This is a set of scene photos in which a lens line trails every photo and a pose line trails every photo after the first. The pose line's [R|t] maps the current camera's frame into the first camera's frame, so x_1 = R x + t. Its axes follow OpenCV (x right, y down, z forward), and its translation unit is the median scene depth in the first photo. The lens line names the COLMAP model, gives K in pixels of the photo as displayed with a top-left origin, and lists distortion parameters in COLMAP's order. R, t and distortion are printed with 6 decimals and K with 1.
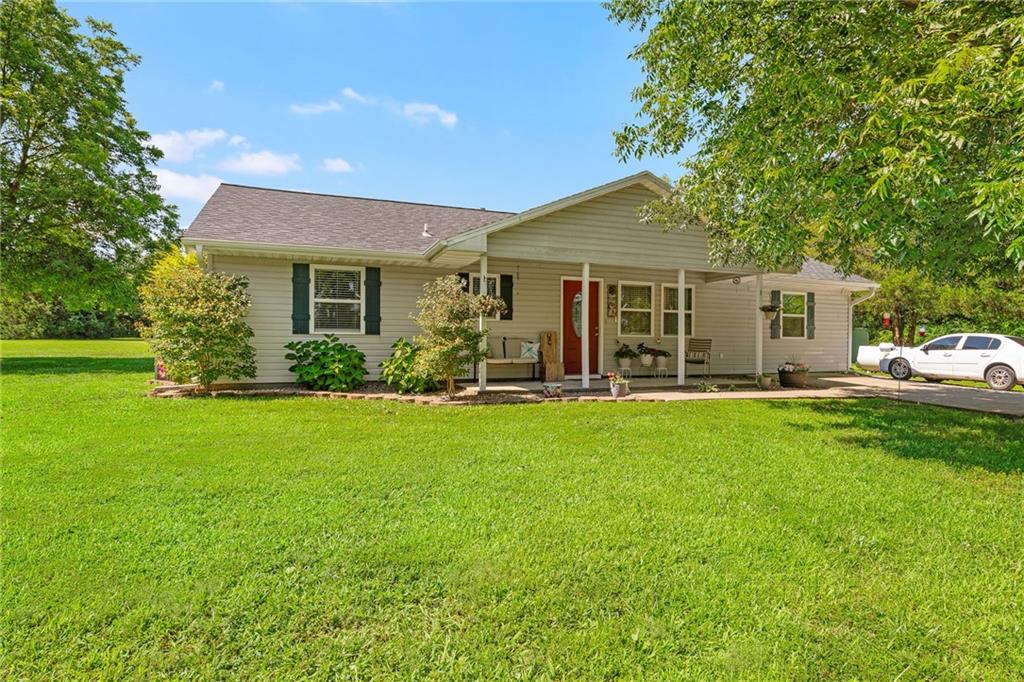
lens RADIAL K [[642.1, 0, 579.3], [0, 642.1, 337.5], [0, 0, 1]] dist [0.001858, 0.000053]
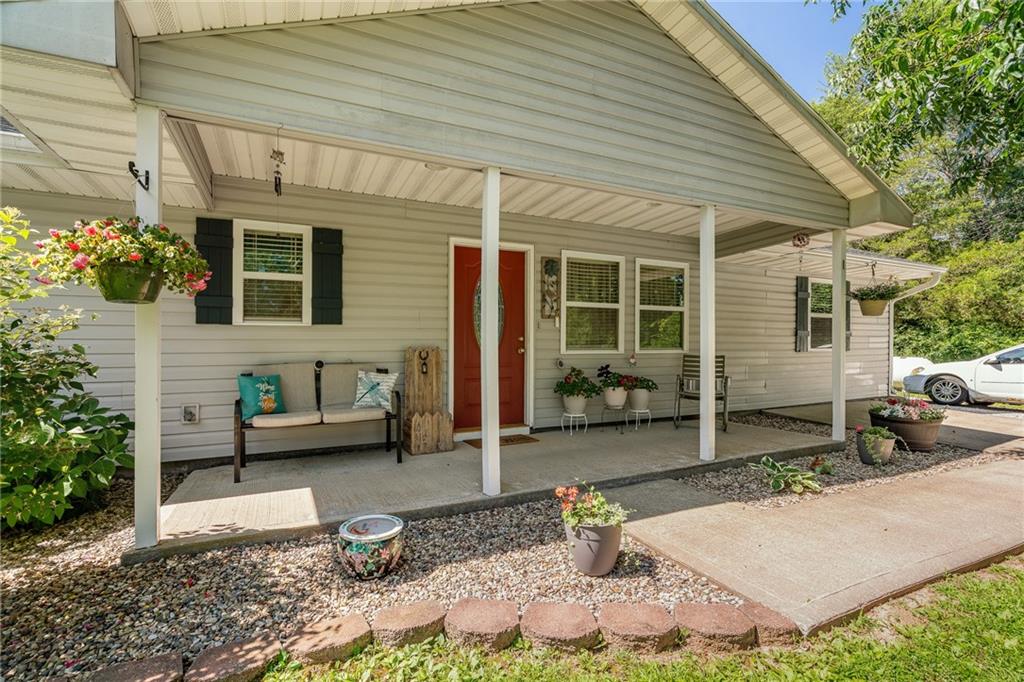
lens RADIAL K [[458.6, 0, 512.0], [0, 458.6, 341.0], [0, 0, 1]] dist [-0.001672, -0.000197]
pose [[0.999821, -0.009462, -0.016391, 0.026369], [0.009434, 0.999954, -0.001833, -0.012645], [0.016408, 0.001678, 0.999864, 0.645706]]
